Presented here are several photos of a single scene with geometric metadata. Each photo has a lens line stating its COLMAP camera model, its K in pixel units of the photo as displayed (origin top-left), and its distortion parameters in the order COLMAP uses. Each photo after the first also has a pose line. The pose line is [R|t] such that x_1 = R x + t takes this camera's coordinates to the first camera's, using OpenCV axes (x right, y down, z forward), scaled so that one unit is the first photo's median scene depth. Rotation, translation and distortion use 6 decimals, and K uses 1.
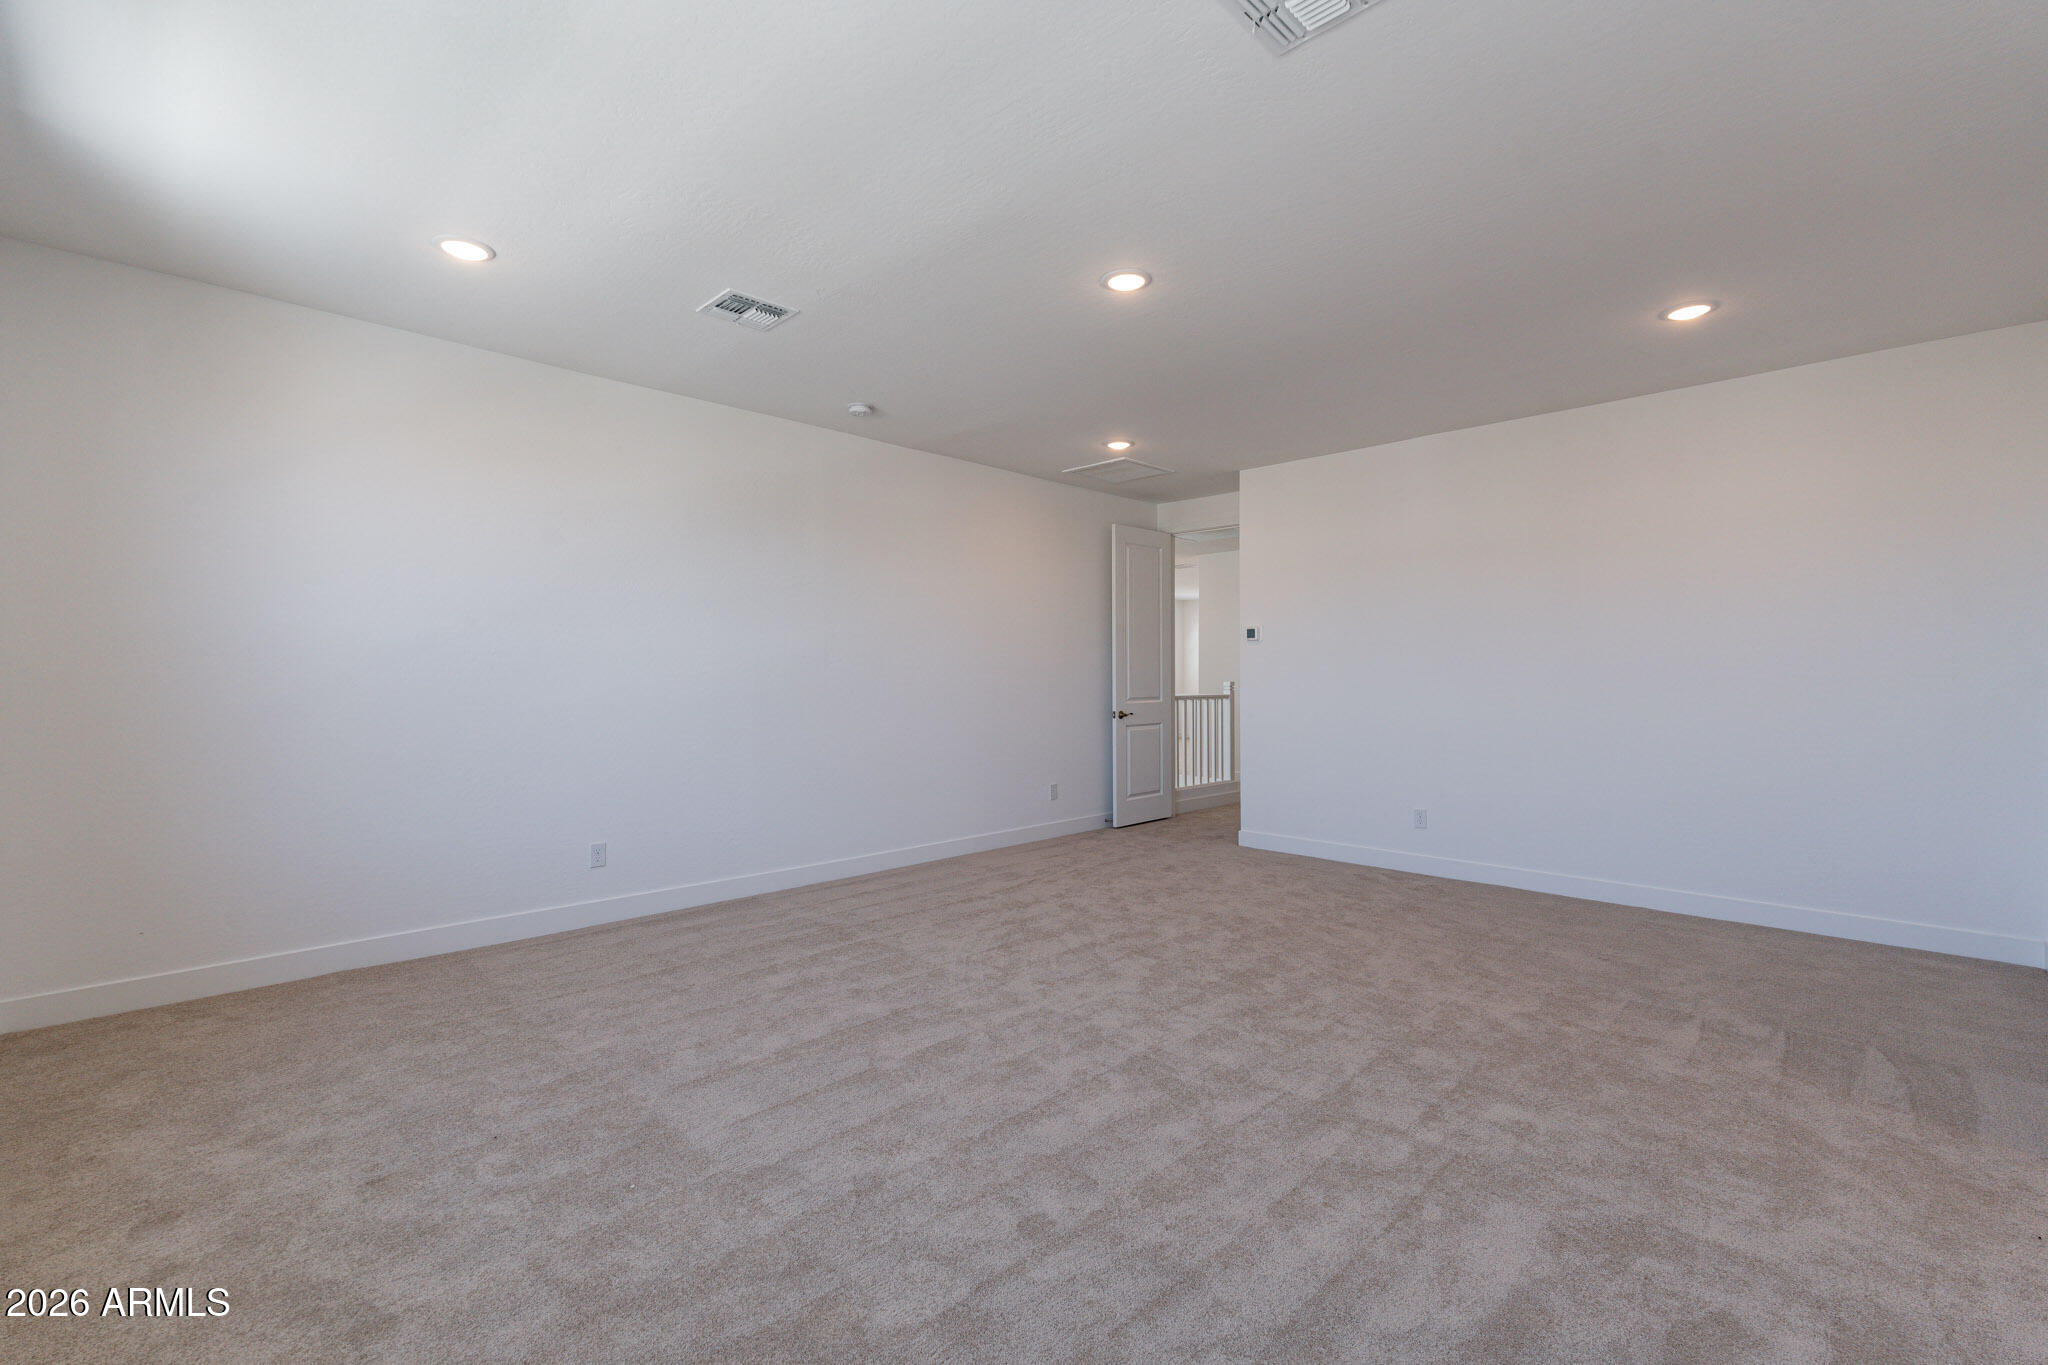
lens RADIAL K [[912.6, 0, 1024.0], [0, 912.6, 682.5], [0, 0, 1]] dist [-0.000455, 0.000021]
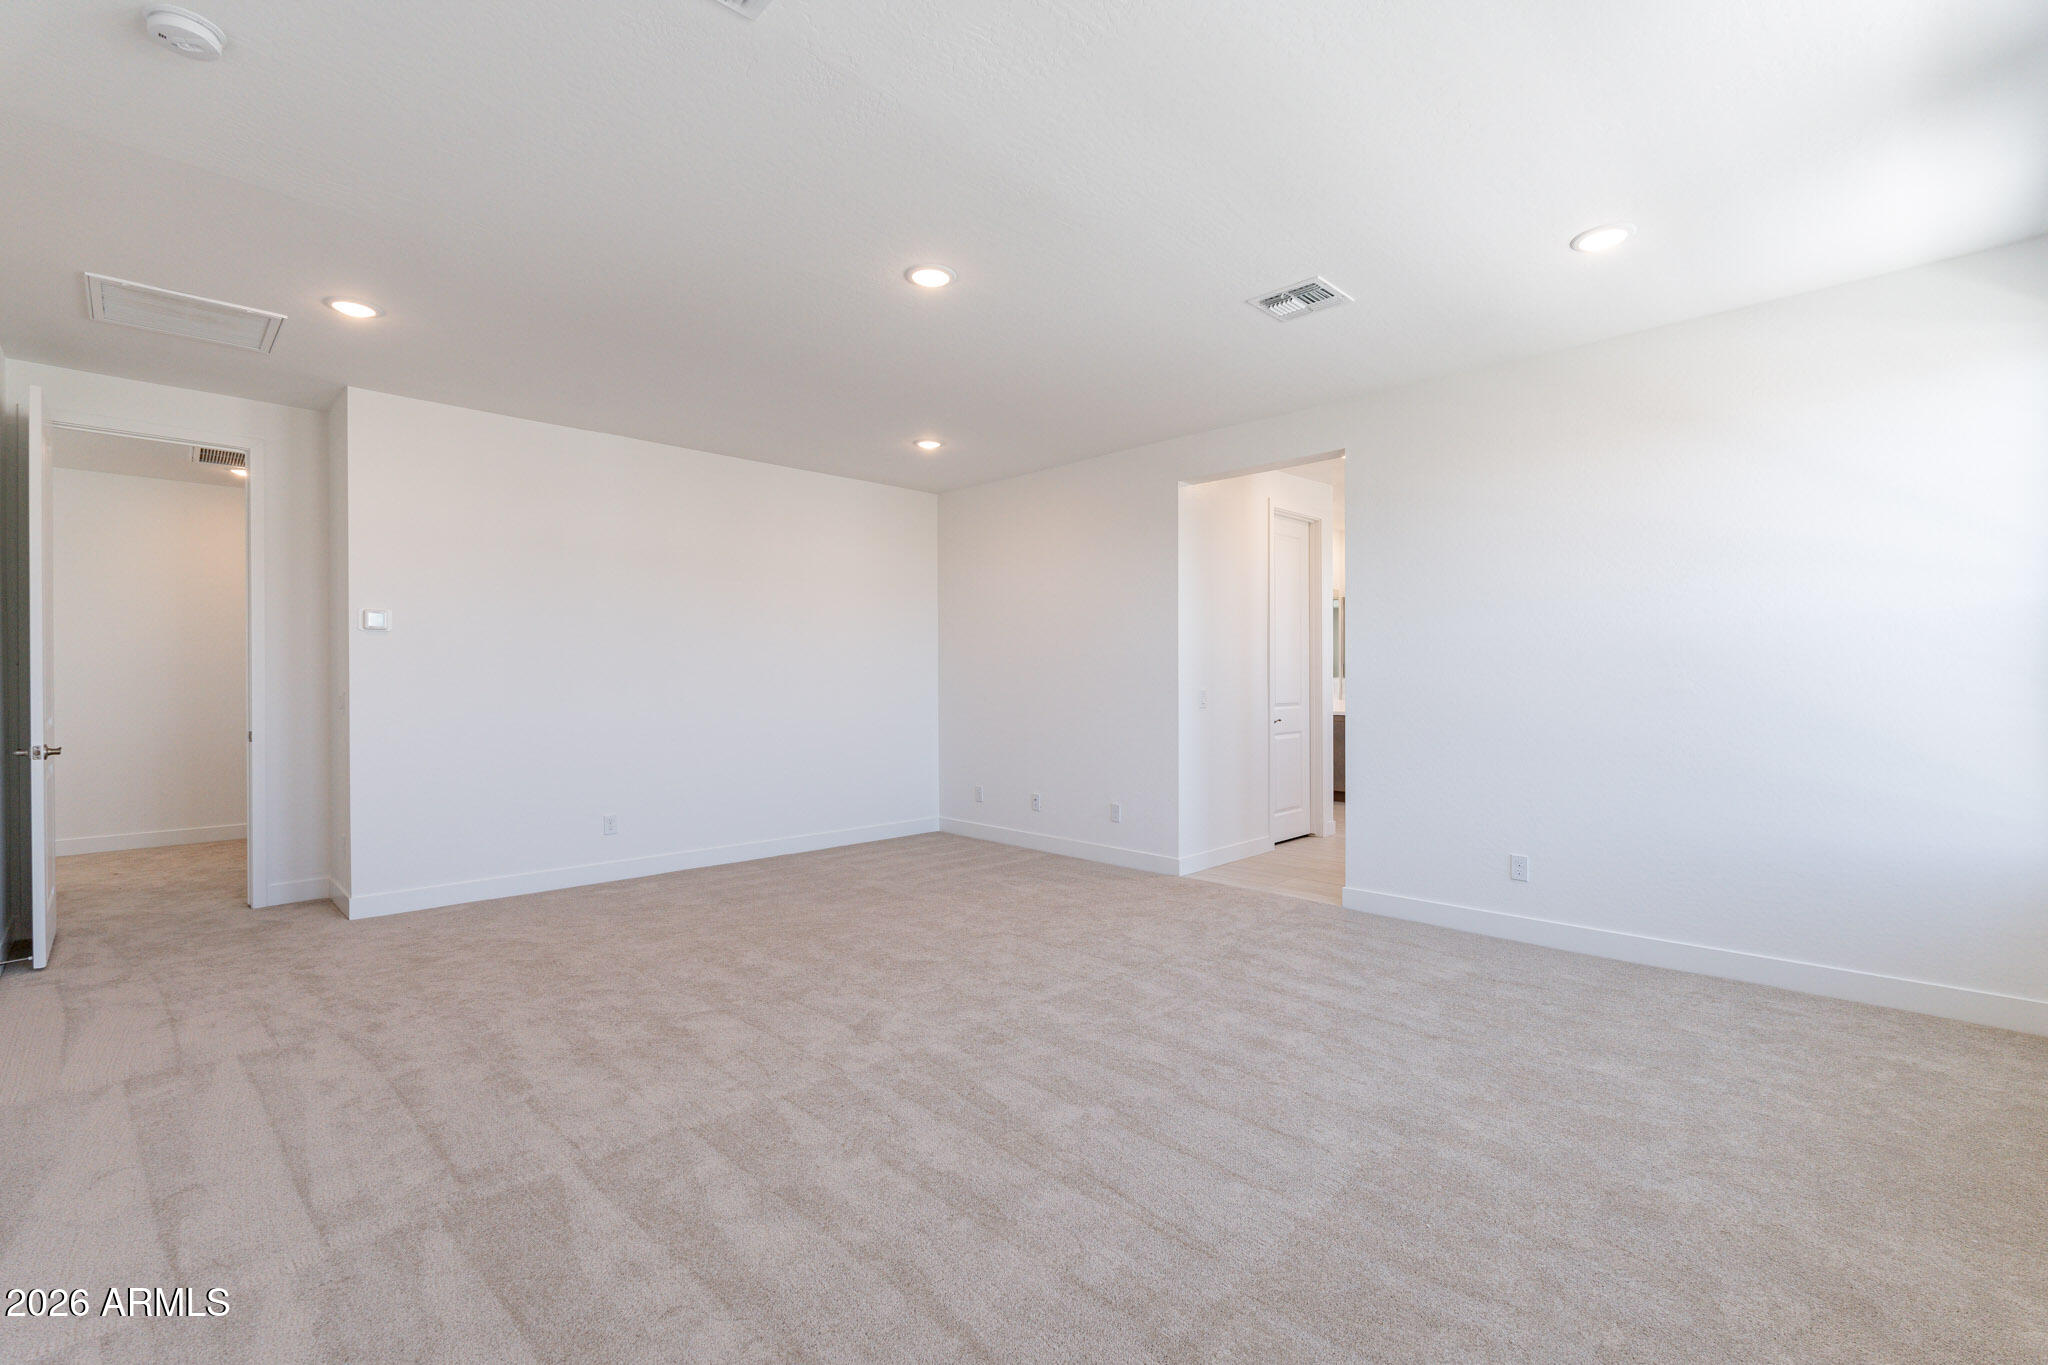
lens RADIAL K [[912.6, 0, 1024.0], [0, 912.6, 682.5], [0, 0, 1]] dist [-0.000455, 0.000021]
pose [[-0.016693, 0.001405, 0.999860, -0.734951], [0.006496, 0.999978, -0.001297, 0.000834], [-0.999840, 0.006474, -0.016702, 0.772942]]
